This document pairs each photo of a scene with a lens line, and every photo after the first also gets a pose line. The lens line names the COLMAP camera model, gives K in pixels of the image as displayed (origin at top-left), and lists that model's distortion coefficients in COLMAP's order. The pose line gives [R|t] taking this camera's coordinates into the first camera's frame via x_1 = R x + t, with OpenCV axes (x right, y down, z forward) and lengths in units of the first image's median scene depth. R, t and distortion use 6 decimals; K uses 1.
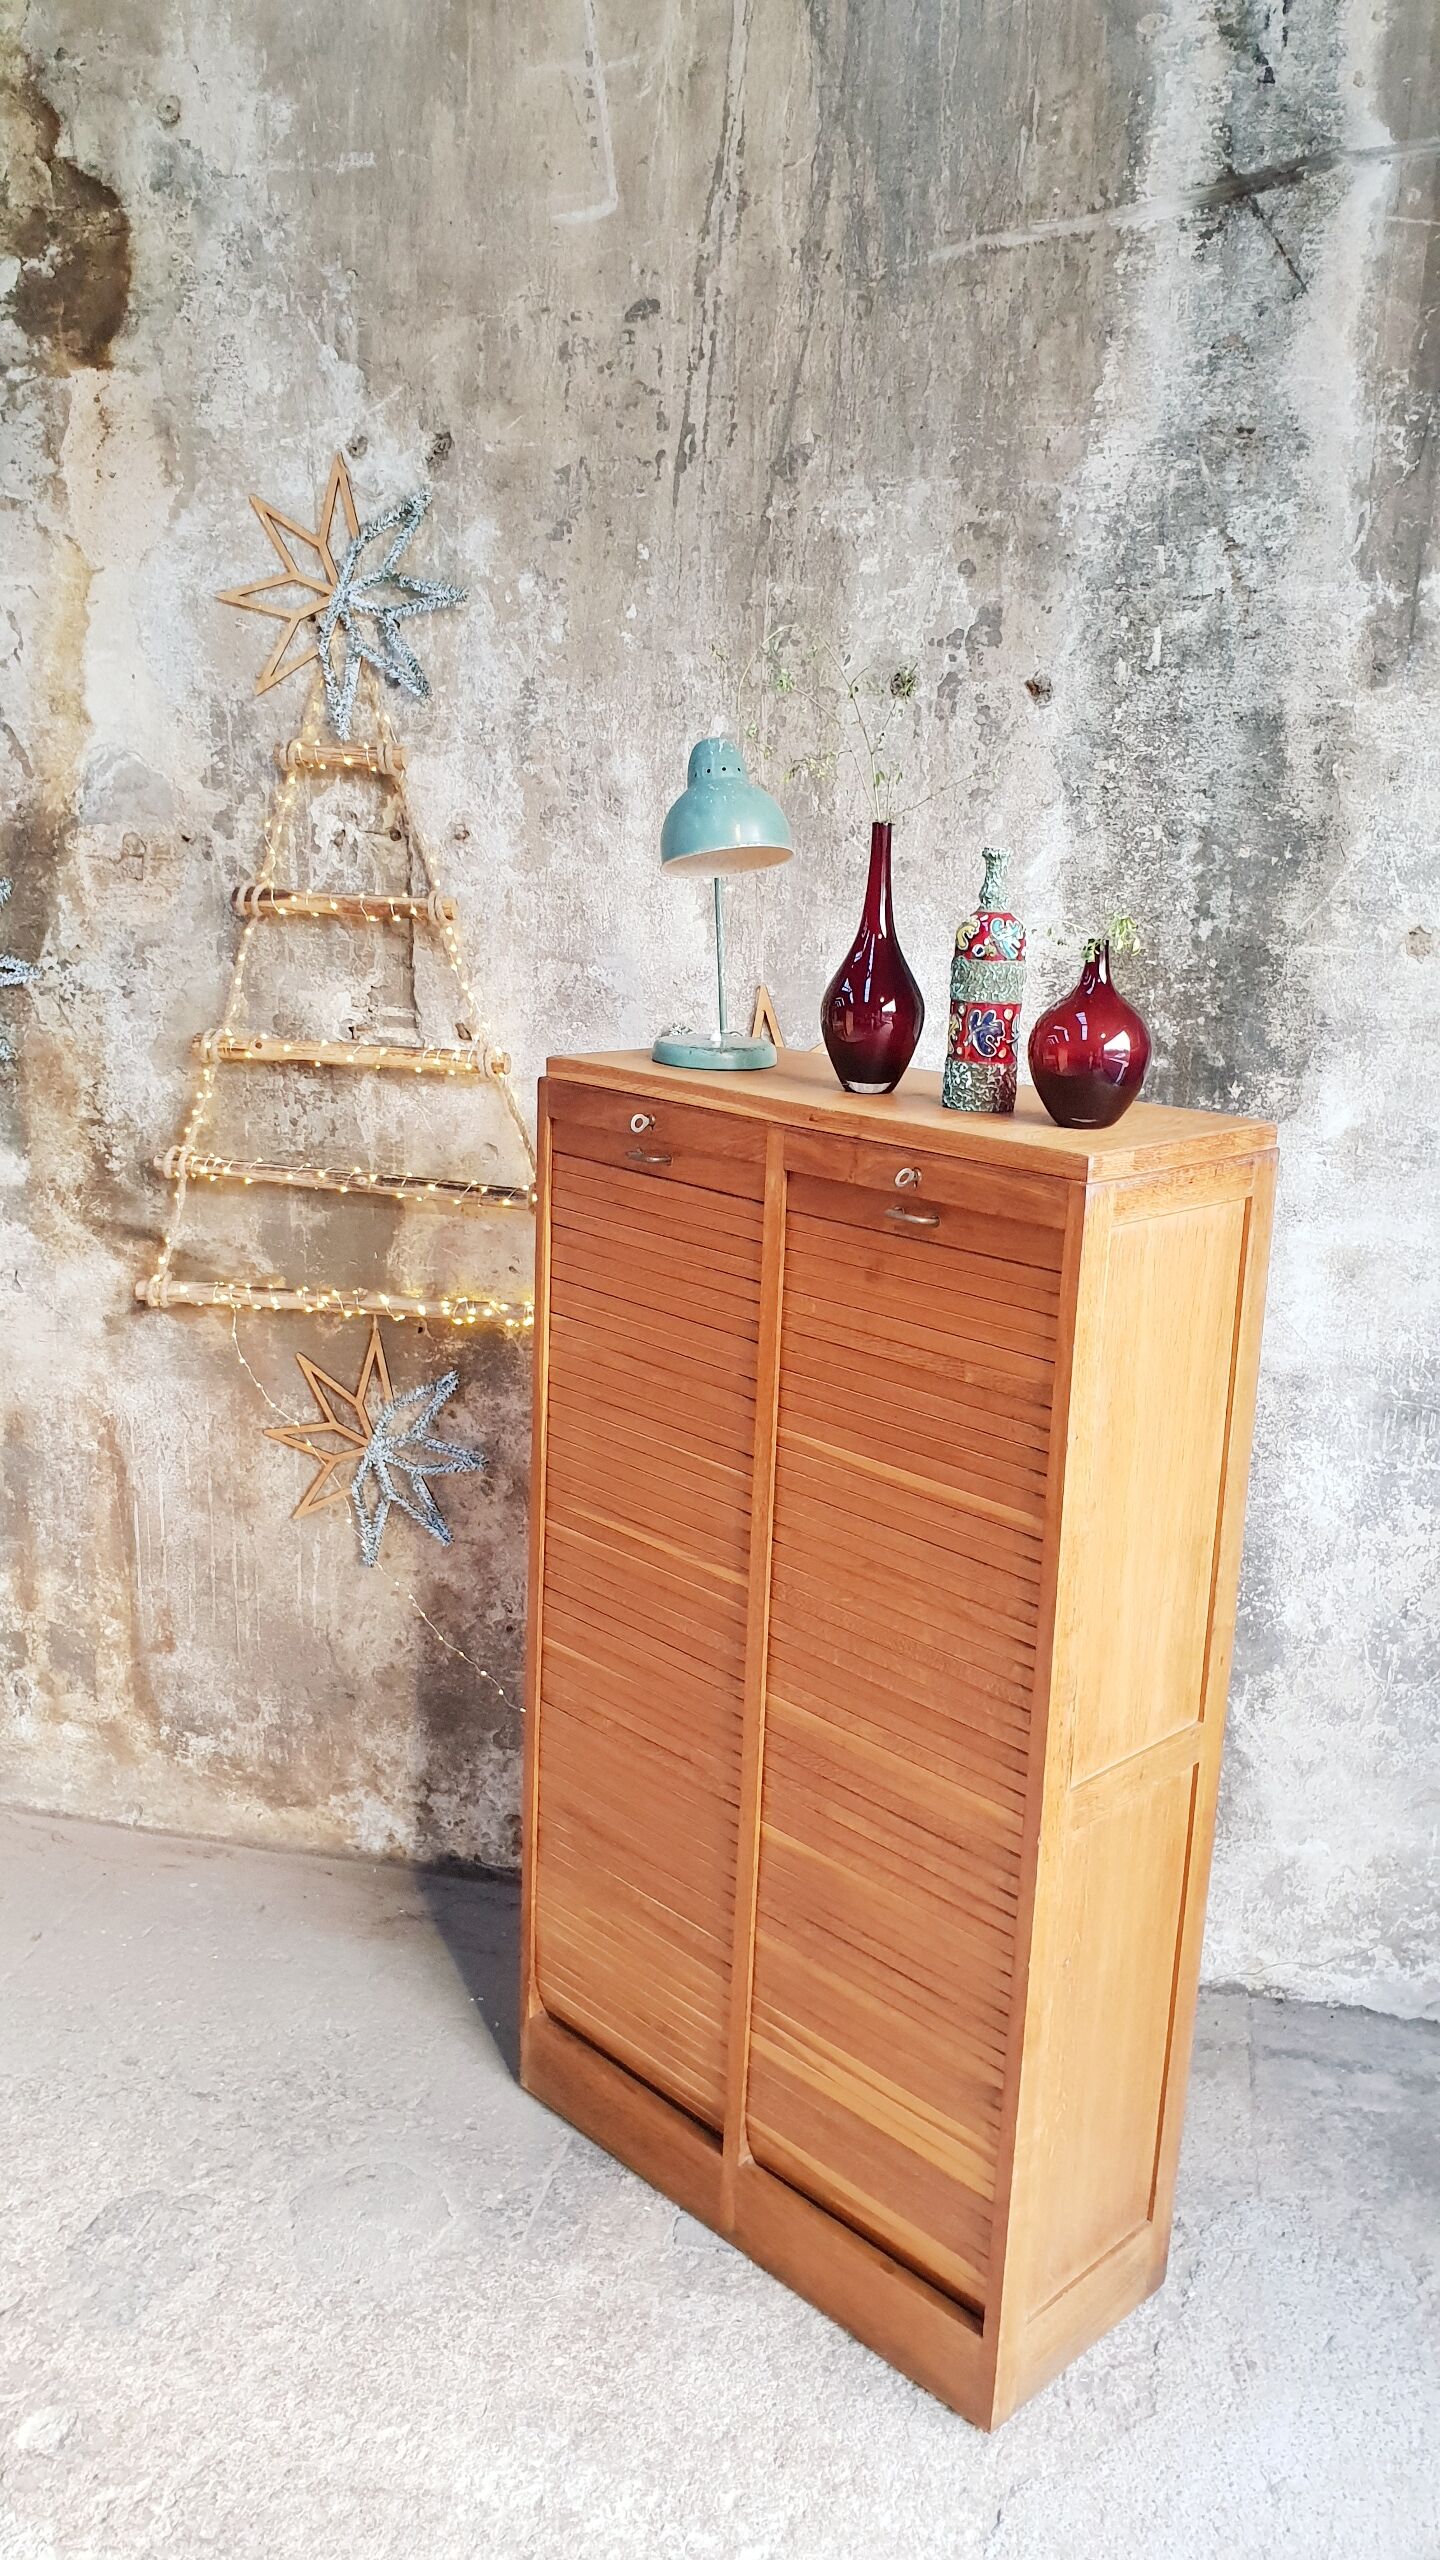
lens RADIAL K [[1983.3, 0, 748.9], [0, 1983.3, 1254.1], [0, 0, 1]] dist [0.079749, -0.206471]
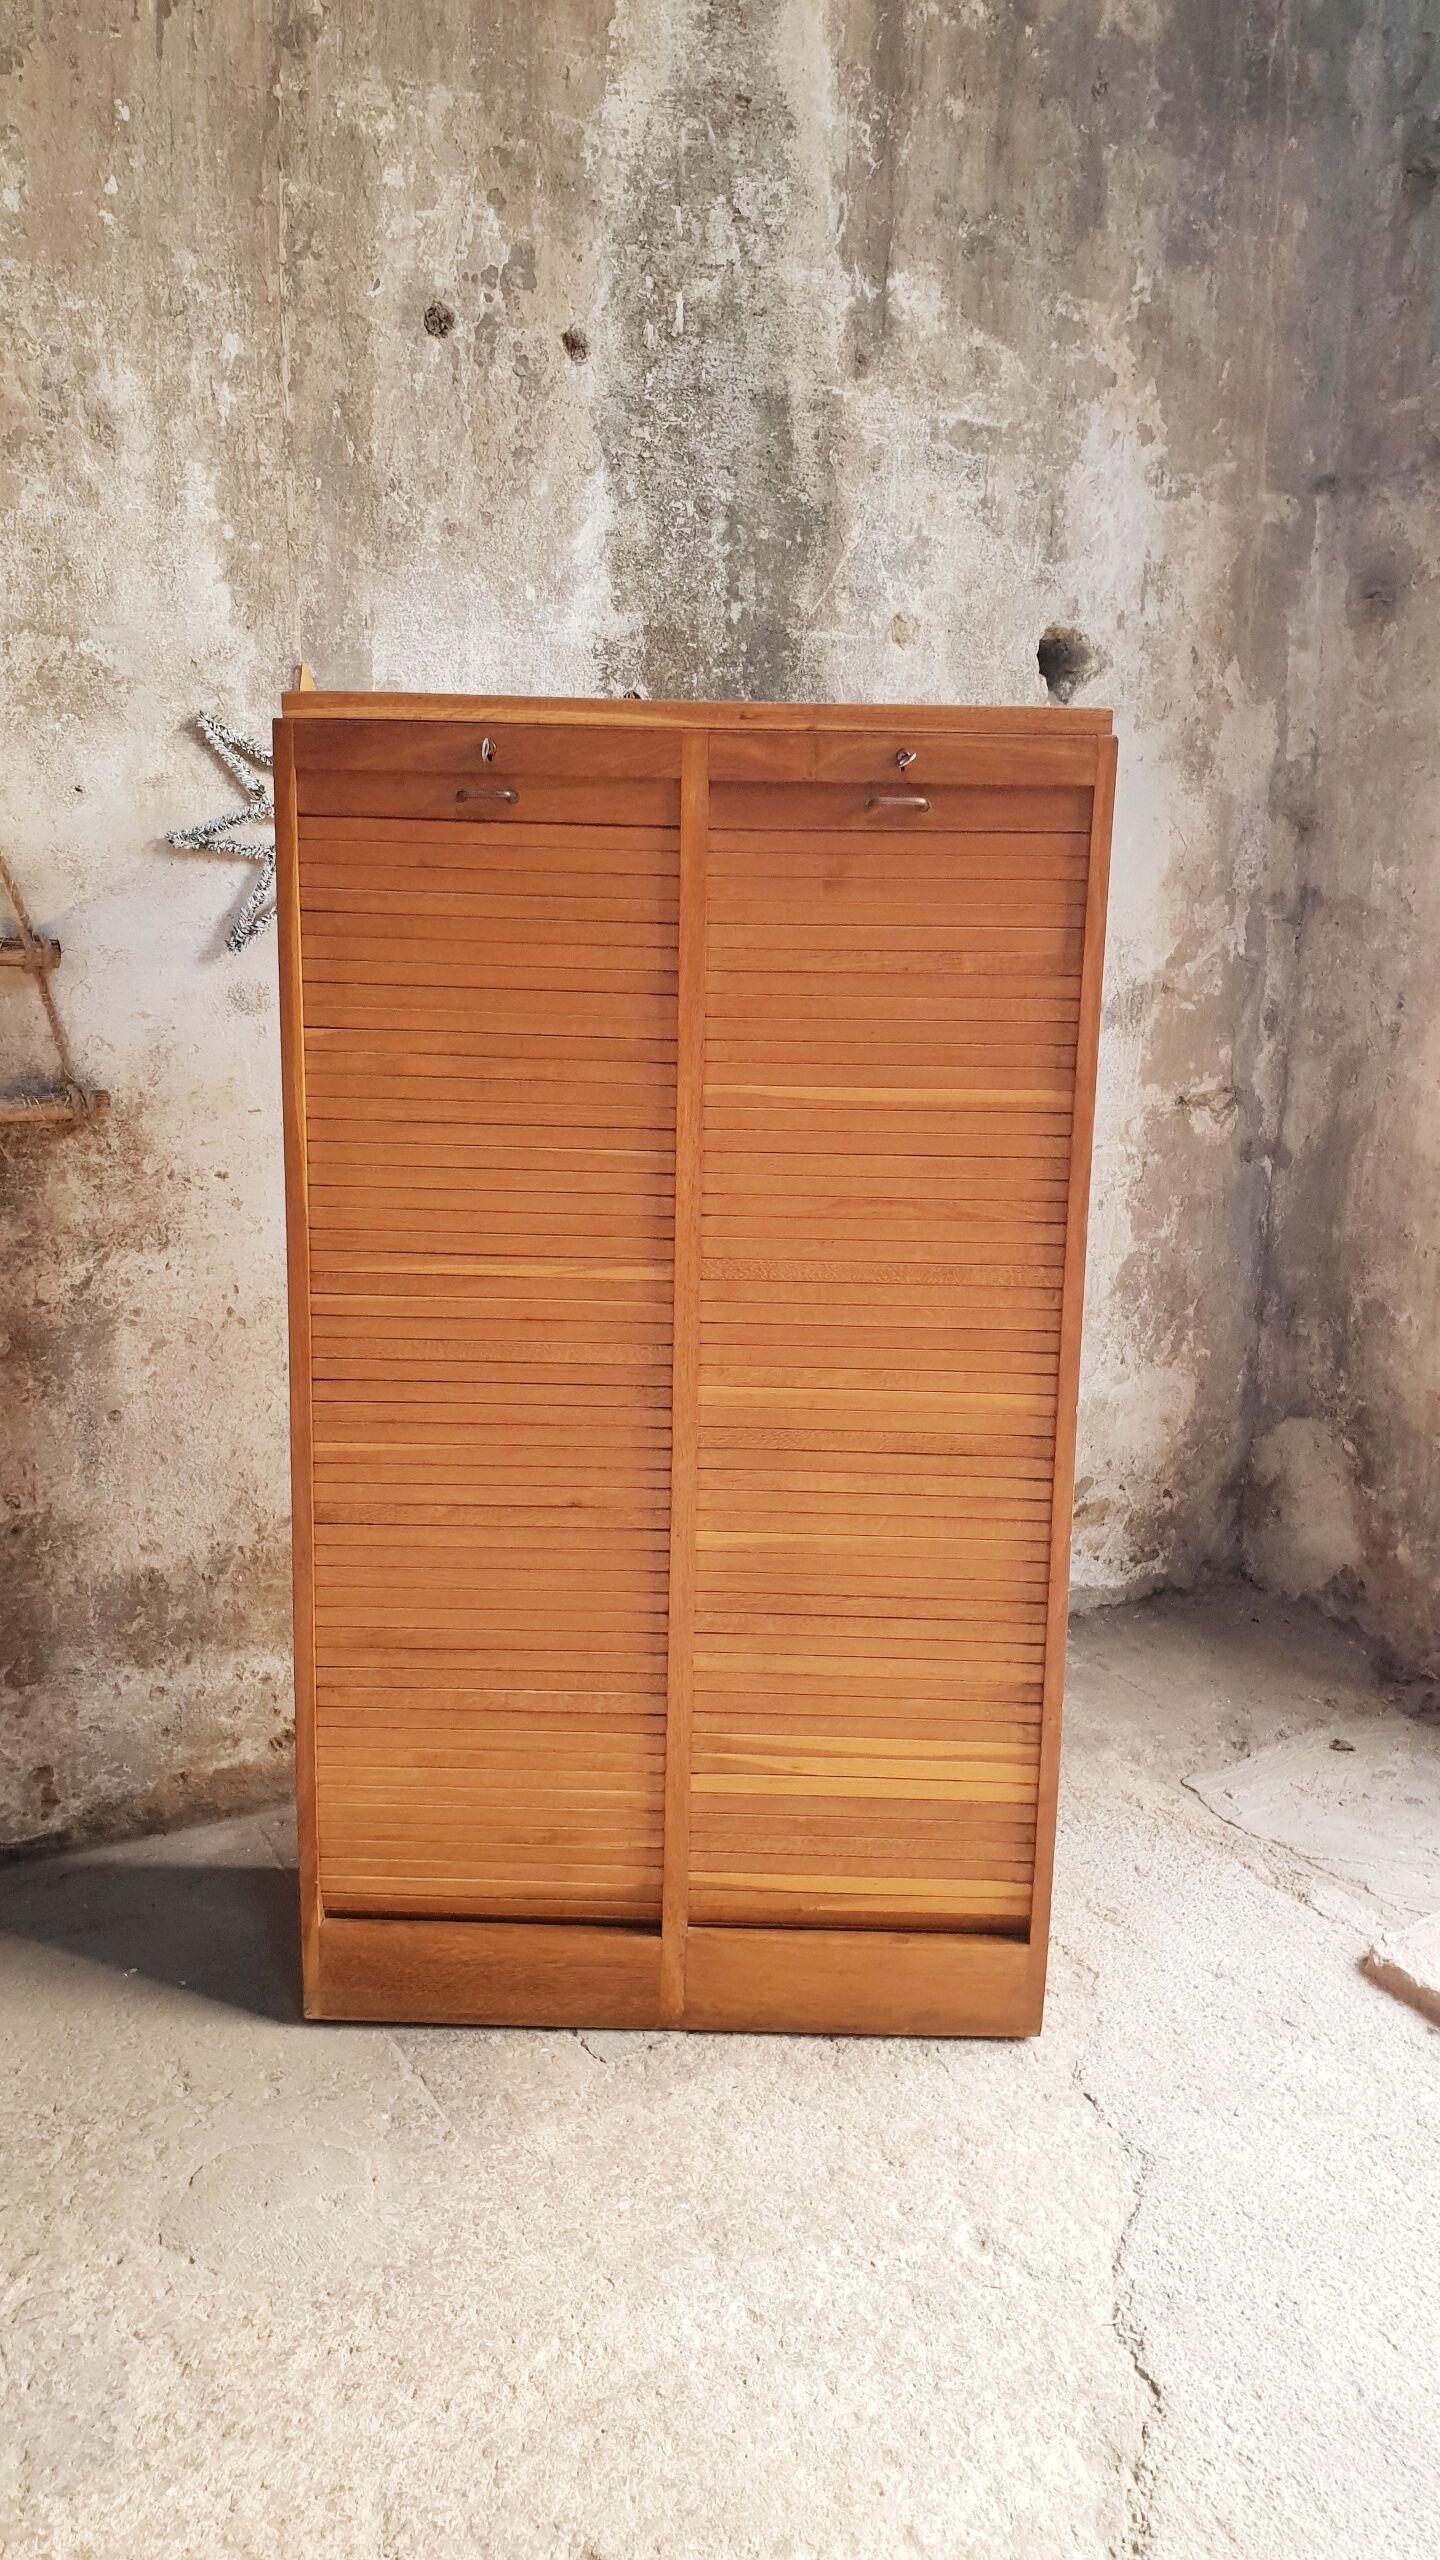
lens RADIAL K [[2002.9, 0, 740.5], [0, 2002.9, 1256.6], [0, 0, 1]] dist [0.001236, 0.011353]
pose [[0.739802, -0.159172, 0.653726, -0.483235], [0.161058, 0.985261, 0.057631, 0.099876], [-0.653264, 0.062652, 0.754534, 0.259675]]
